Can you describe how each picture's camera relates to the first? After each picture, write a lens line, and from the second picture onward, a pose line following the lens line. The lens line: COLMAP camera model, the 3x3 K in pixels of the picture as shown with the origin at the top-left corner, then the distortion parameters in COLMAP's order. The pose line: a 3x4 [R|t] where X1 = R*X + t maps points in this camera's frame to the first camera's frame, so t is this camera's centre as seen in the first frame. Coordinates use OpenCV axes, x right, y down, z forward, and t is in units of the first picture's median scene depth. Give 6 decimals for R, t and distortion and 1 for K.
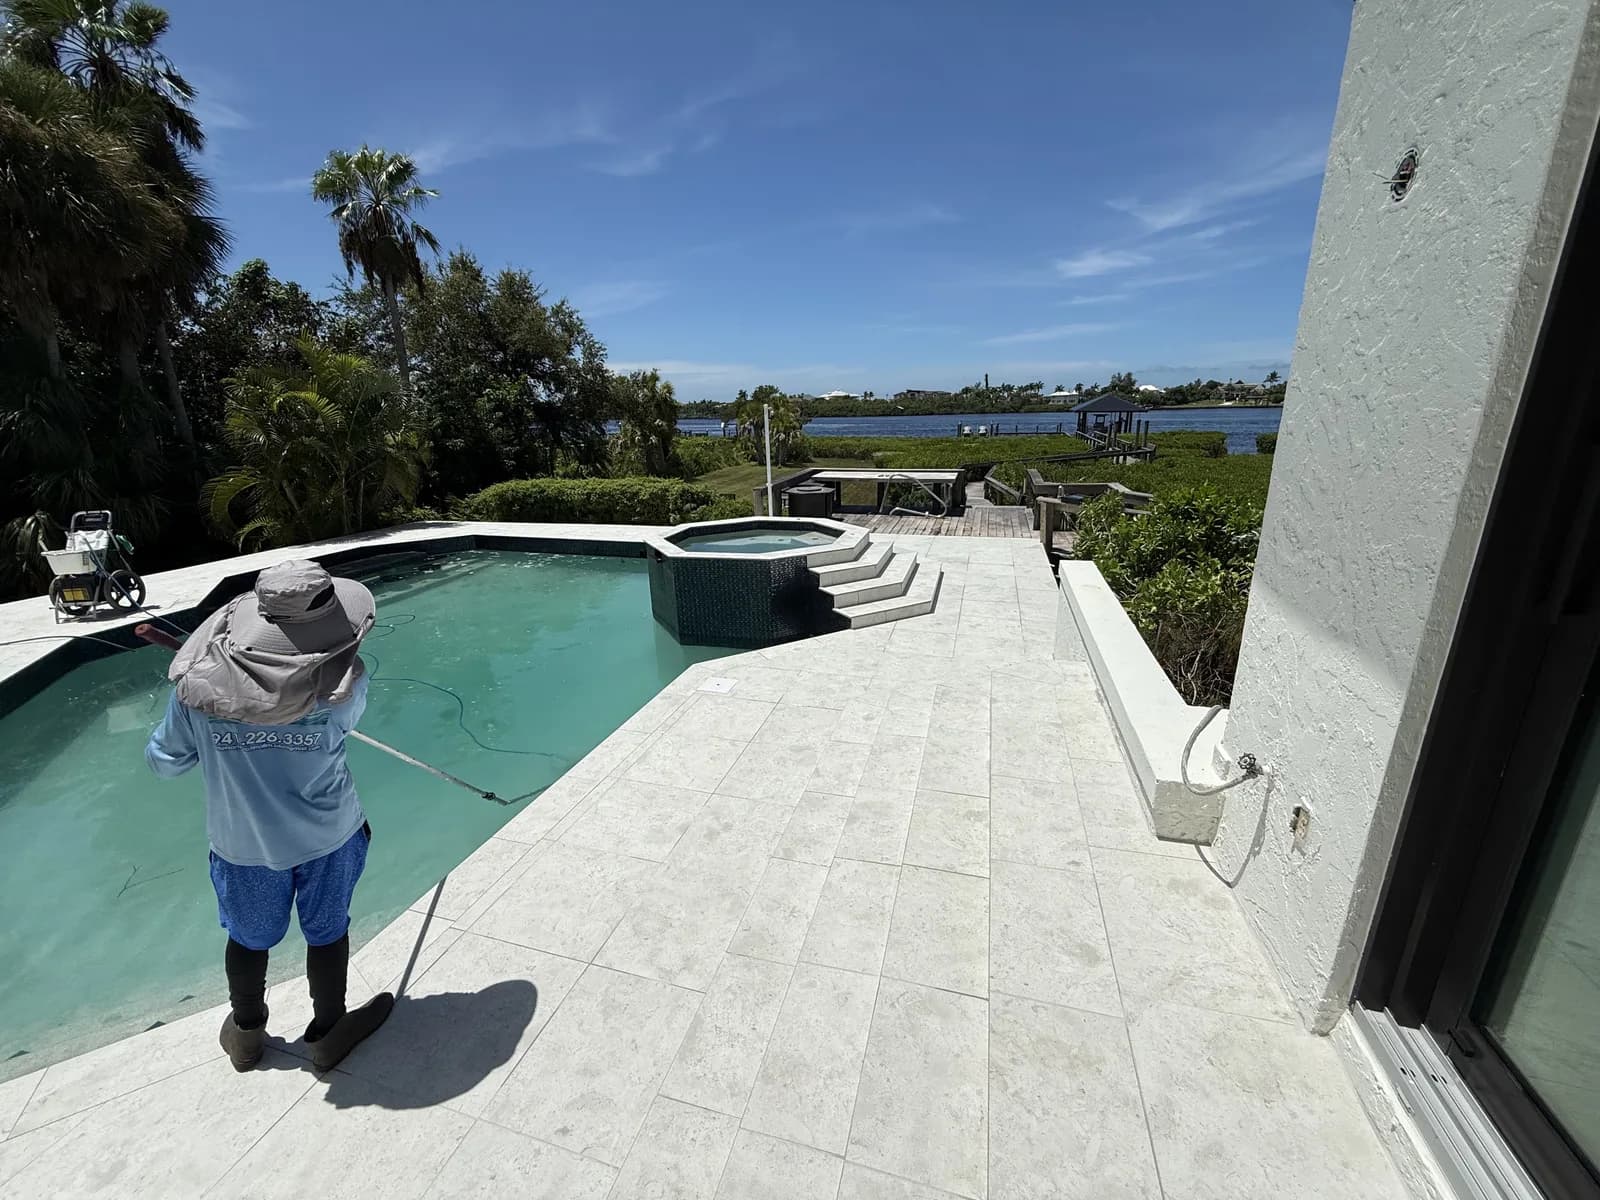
lens RADIAL K [[638.6, 0, 797.5], [0, 638.6, 597.1], [0, 0, 1]] dist [0.001137, -0.000047]
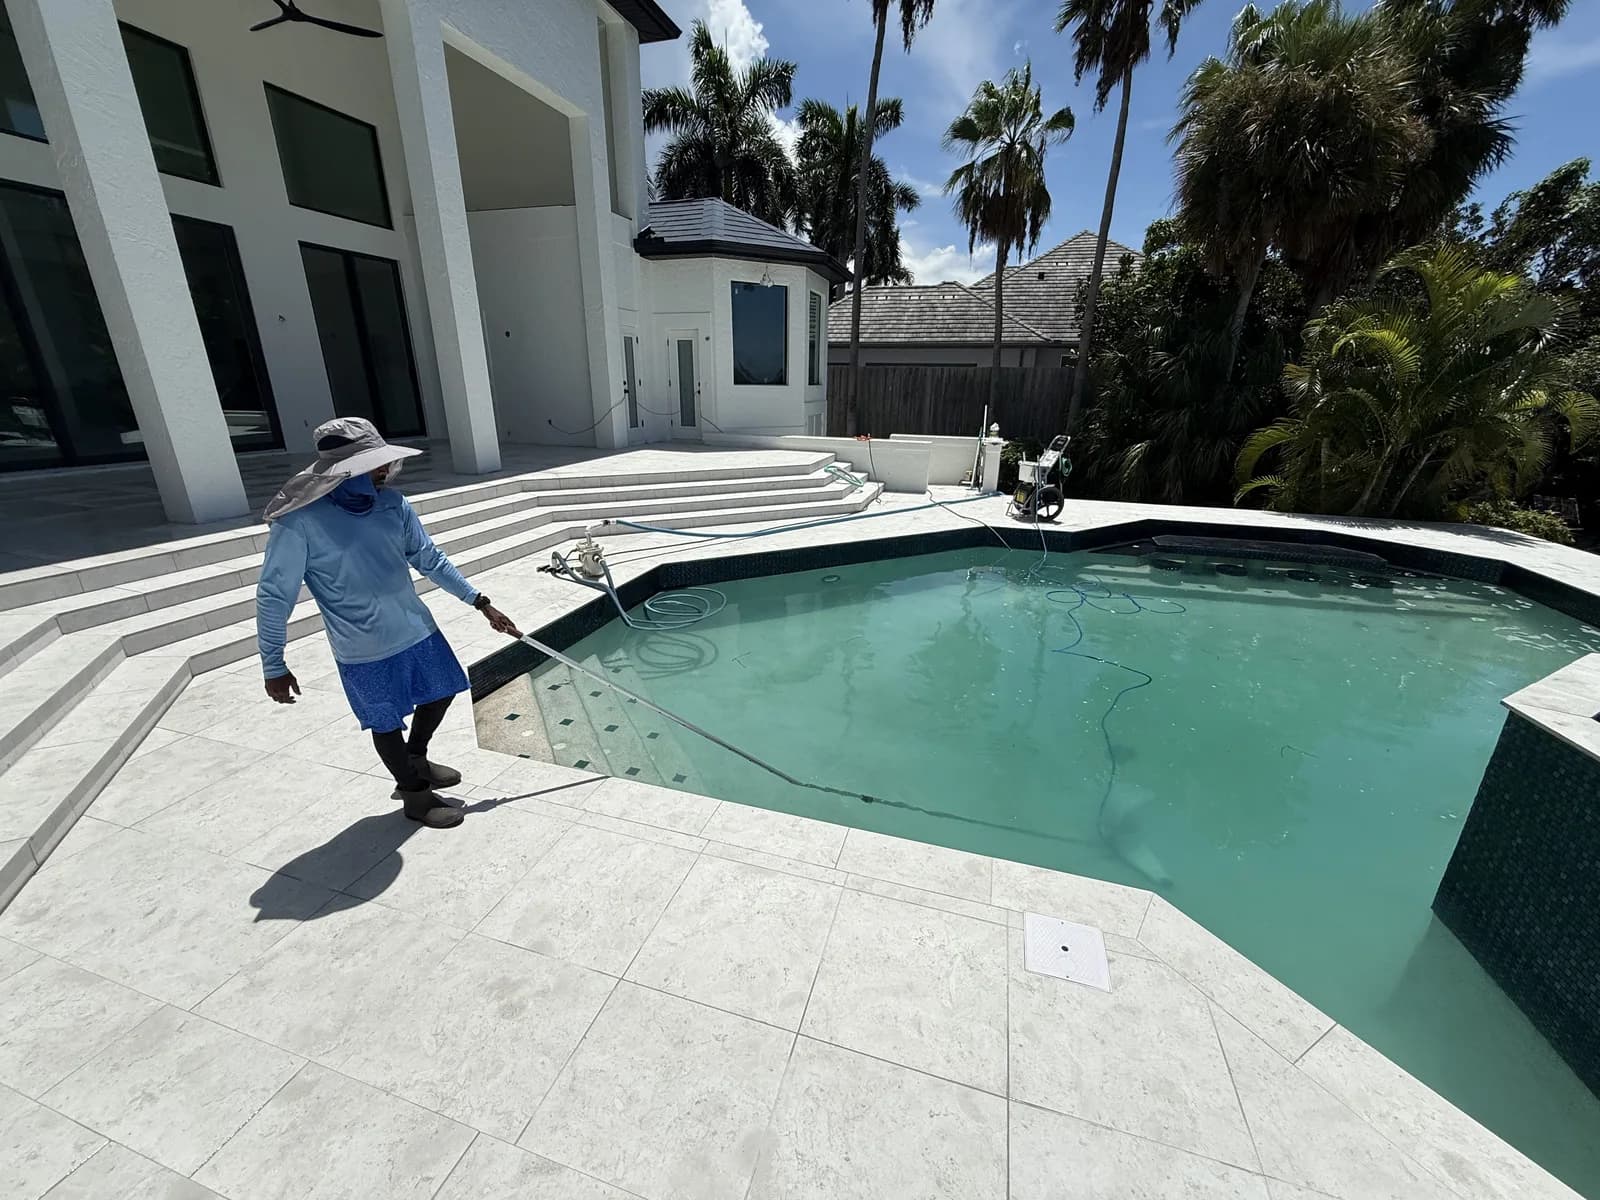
lens RADIAL K [[638.6, 0, 797.5], [0, 638.6, 597.1], [0, 0, 1]] dist [0.001137, -0.000047]
pose [[-0.013222, 0.346105, -0.938103, 0.135927], [-0.297352, 0.894380, 0.334165, -0.112417], [0.954676, 0.283365, 0.091090, 0.486120]]
